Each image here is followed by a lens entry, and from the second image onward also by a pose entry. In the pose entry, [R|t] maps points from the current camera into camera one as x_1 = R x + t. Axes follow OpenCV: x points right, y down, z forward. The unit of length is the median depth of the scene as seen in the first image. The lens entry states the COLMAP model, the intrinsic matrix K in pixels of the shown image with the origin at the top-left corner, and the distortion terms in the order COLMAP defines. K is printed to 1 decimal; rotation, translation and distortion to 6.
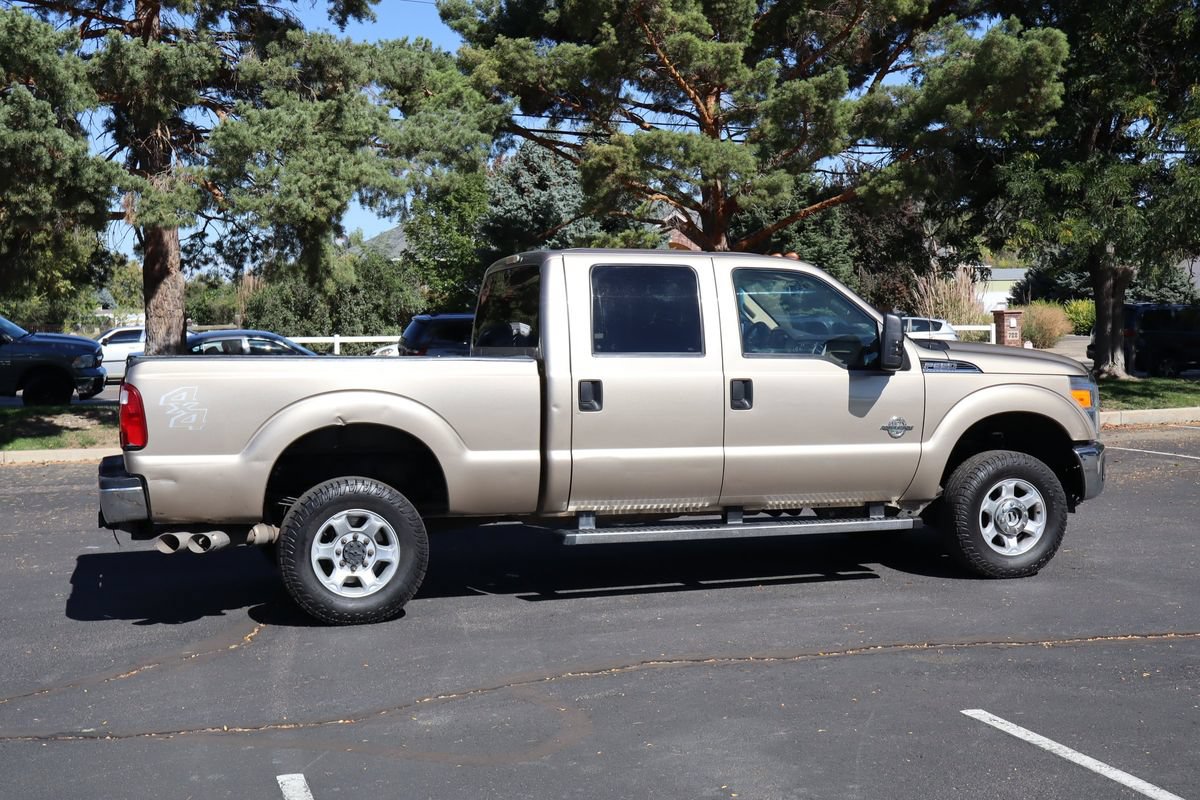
lens RADIAL K [[1539.6, 0, 600.0], [0, 1539.6, 400.0], [0, 0, 1]] dist [-0.004559, 0.001450]
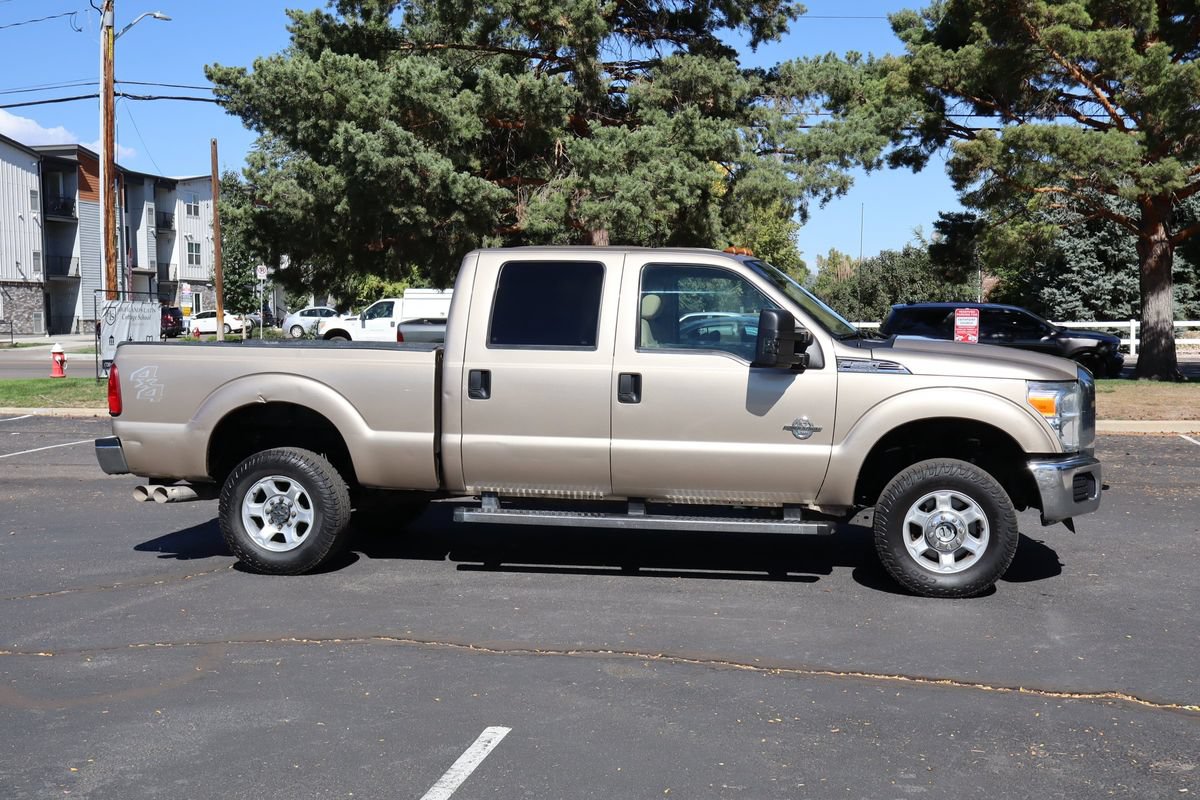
lens RADIAL K [[1318.4, 0, 600.0], [0, 1318.4, 400.0], [0, 0, 1]] dist [0.010627, -0.006064]
pose [[0.881273, 0.039301, -0.470970, 0.456443], [-0.030090, 0.999180, 0.027075, -0.017711], [0.471648, -0.009689, 0.881734, 0.210141]]
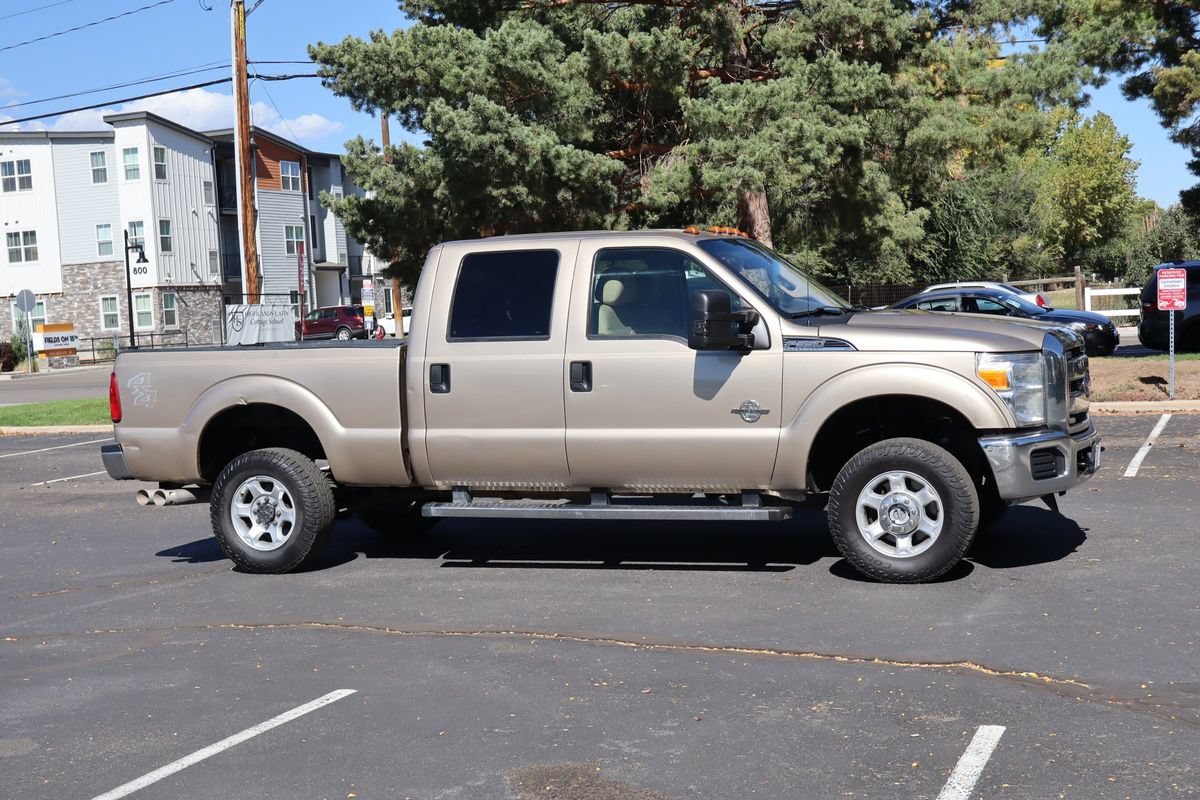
lens RADIAL K [[1631.9, 0, 600.0], [0, 1631.9, 400.0], [0, 0, 1]] dist [-0.006465, 0.011555]
pose [[0.777107, 0.009615, -0.629295, 0.724109], [0.009856, 0.999575, 0.027444, -0.016280], [0.629291, -0.027529, 0.776682, 0.172730]]
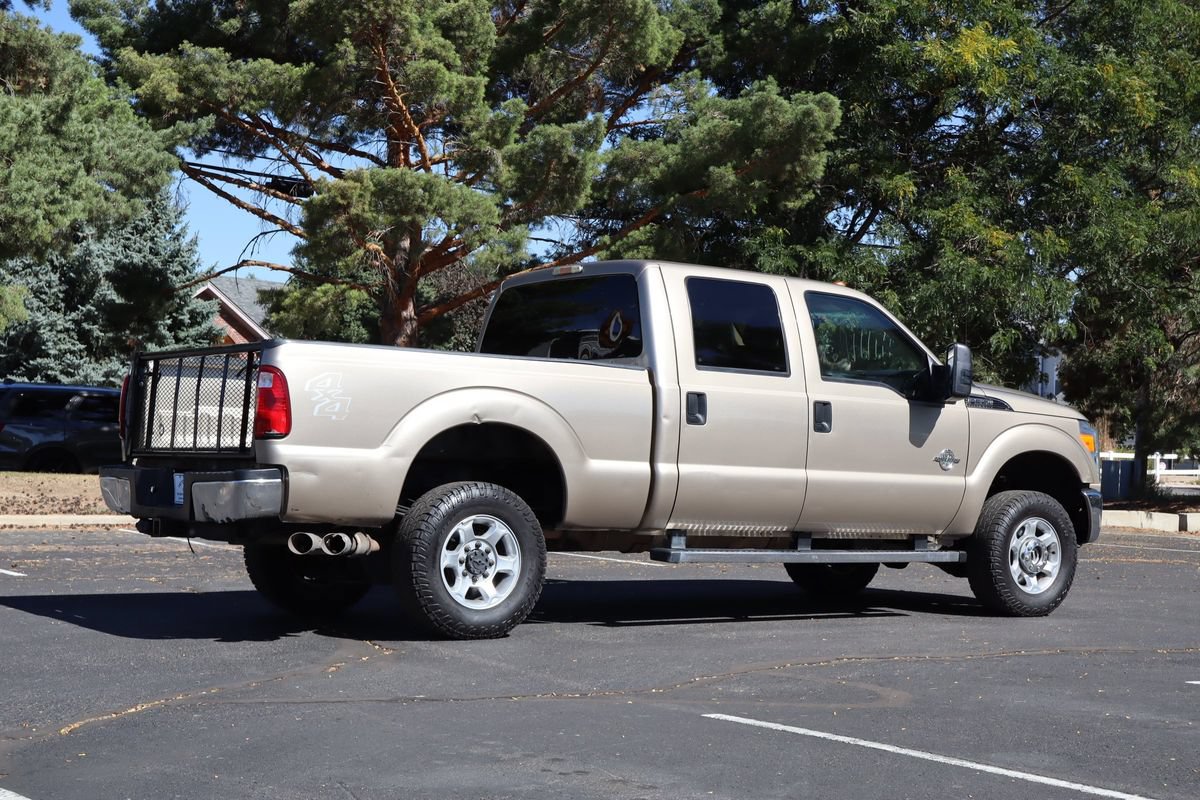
lens RADIAL K [[1946.0, 0, 600.0], [0, 1946.0, 400.0], [0, 0, 1]] dist [0.009601, -0.052728]
pose [[0.951150, 0.044623, 0.305489, -0.399738], [-0.021603, 0.996694, -0.078327, 0.081235], [-0.307974, 0.067901, 0.948969, -0.131033]]
